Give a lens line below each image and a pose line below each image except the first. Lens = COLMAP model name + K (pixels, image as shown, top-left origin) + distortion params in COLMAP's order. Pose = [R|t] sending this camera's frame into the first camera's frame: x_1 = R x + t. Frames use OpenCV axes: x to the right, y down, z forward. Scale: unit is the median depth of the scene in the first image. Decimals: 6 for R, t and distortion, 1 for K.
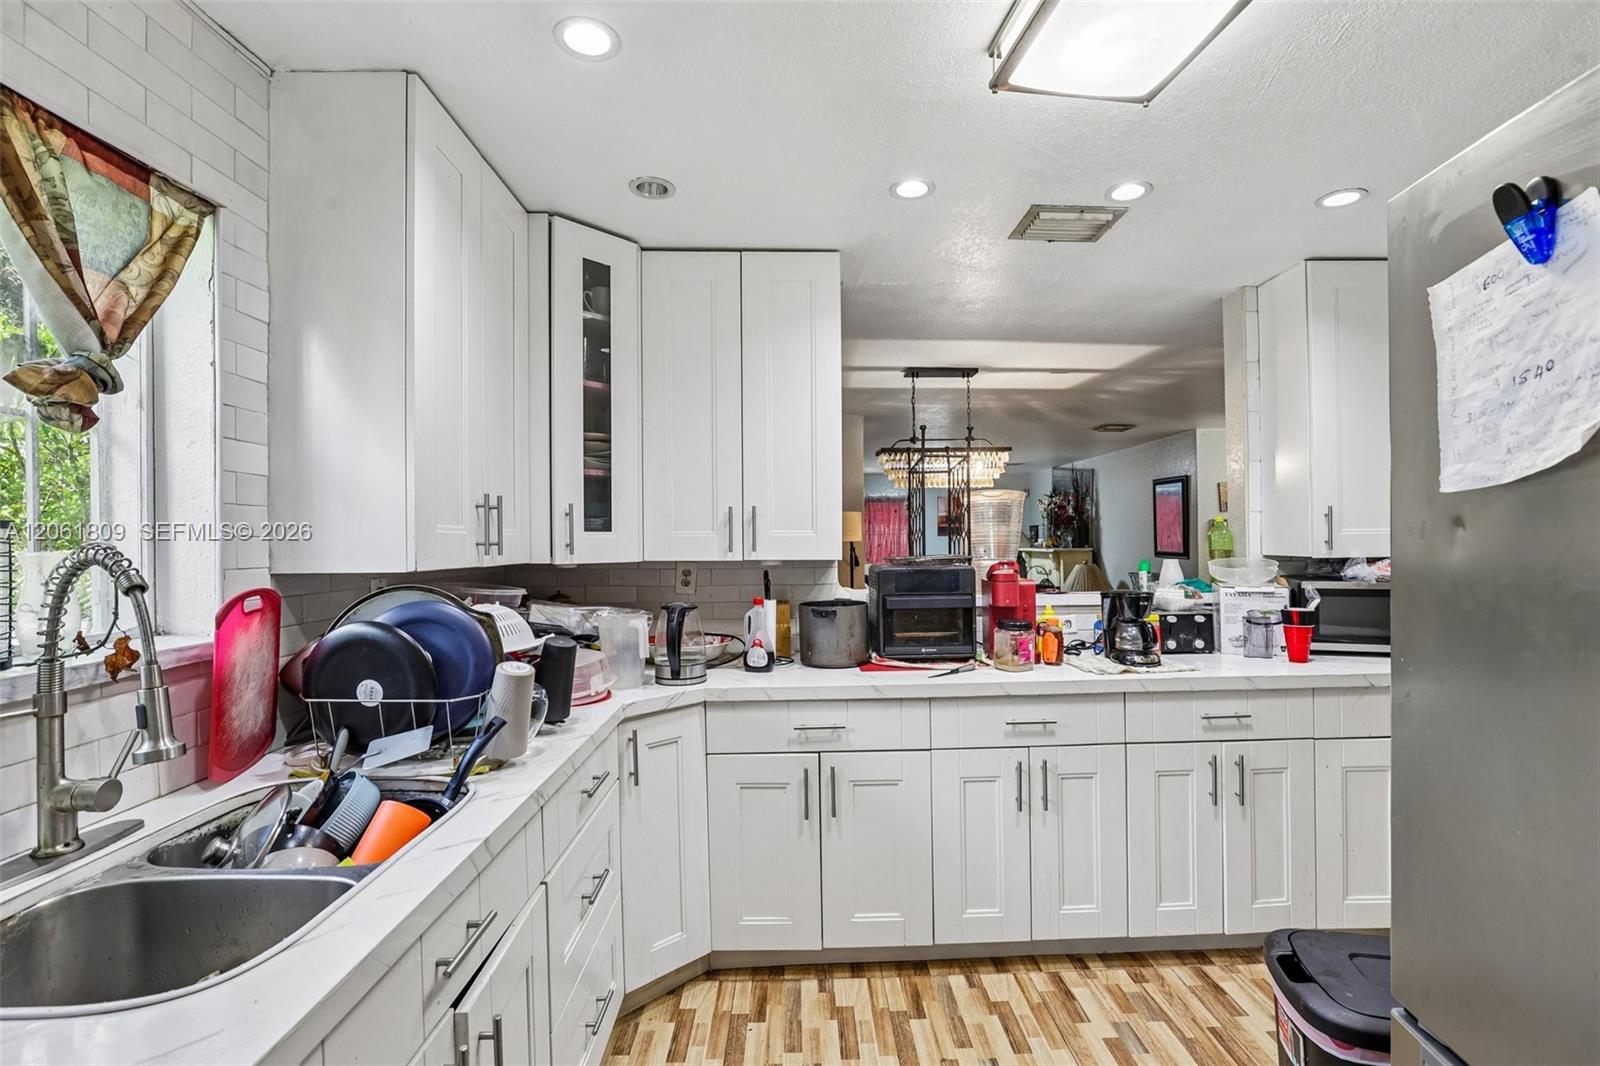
lens RADIAL K [[741.3, 0, 808.4], [0, 741.3, 544.2], [0, 0, 1]] dist [-0.035733, 0.005982]
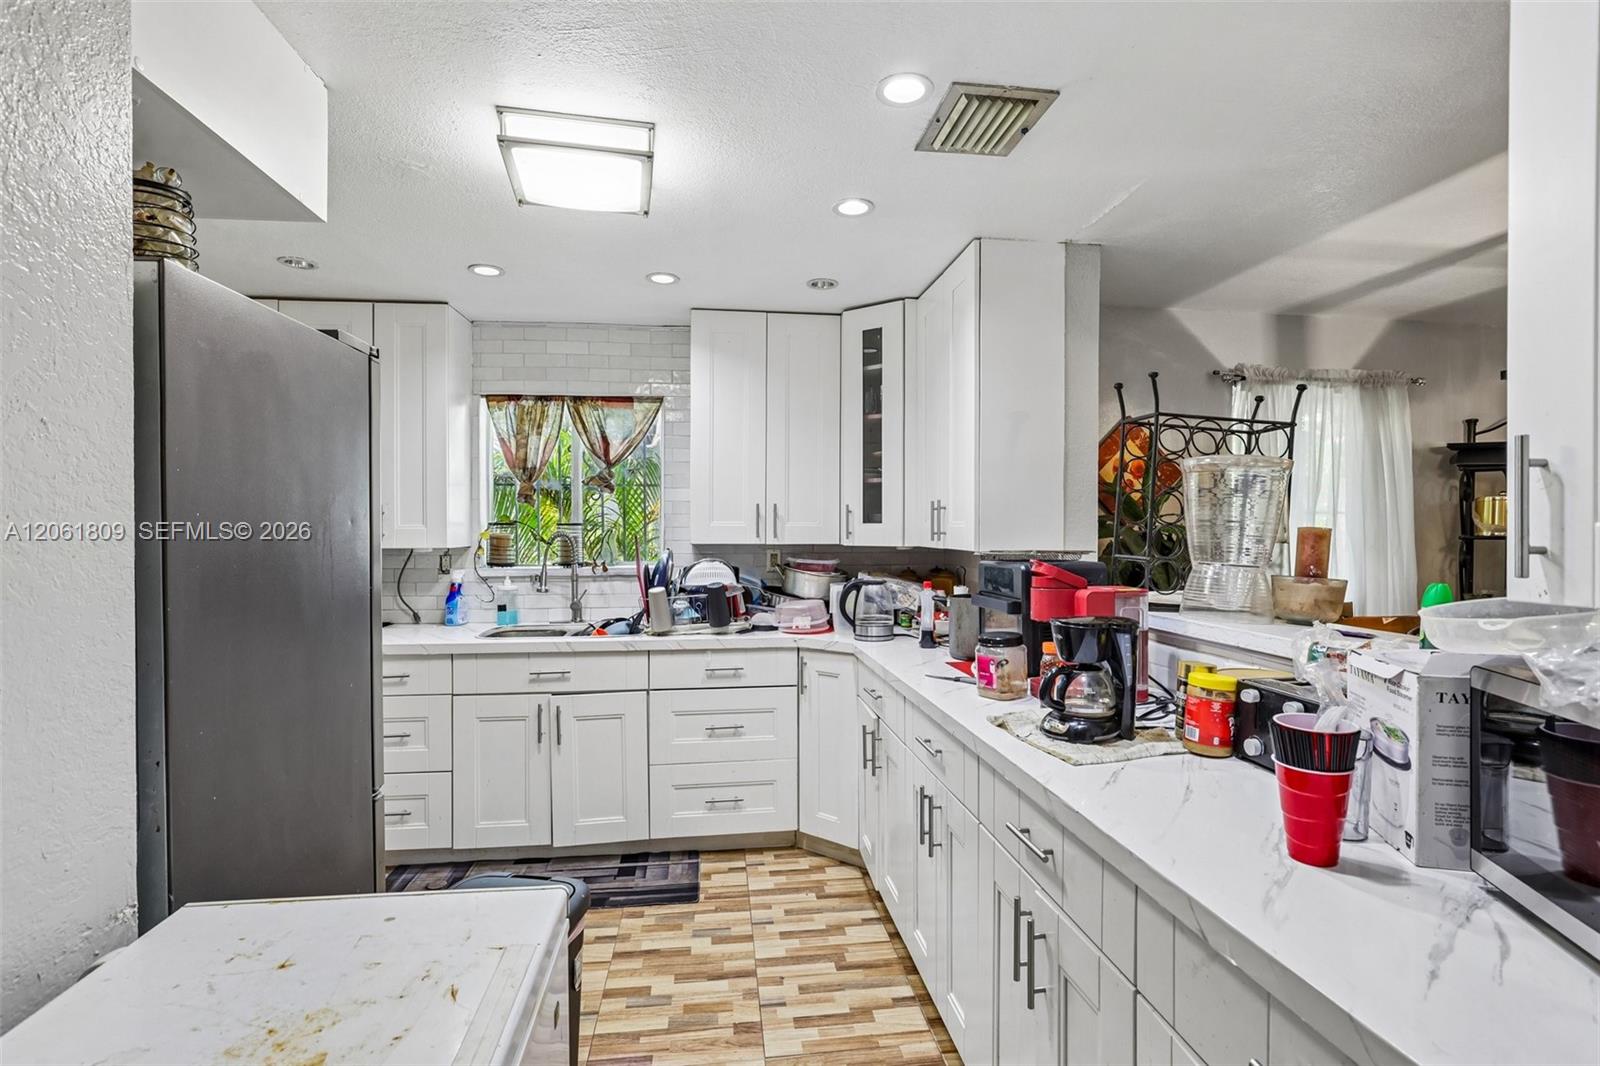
lens RADIAL K [[741.3, 0, 802.9], [0, 741.3, 525.1], [0, 0, 1]] dist [-0.035733, 0.005982]
pose [[0.101443, 0.000264, -0.994841, 1.215444], [-0.005166, 0.999987, -0.000262, -0.014011], [0.994828, 0.005166, 0.101443, 0.818713]]
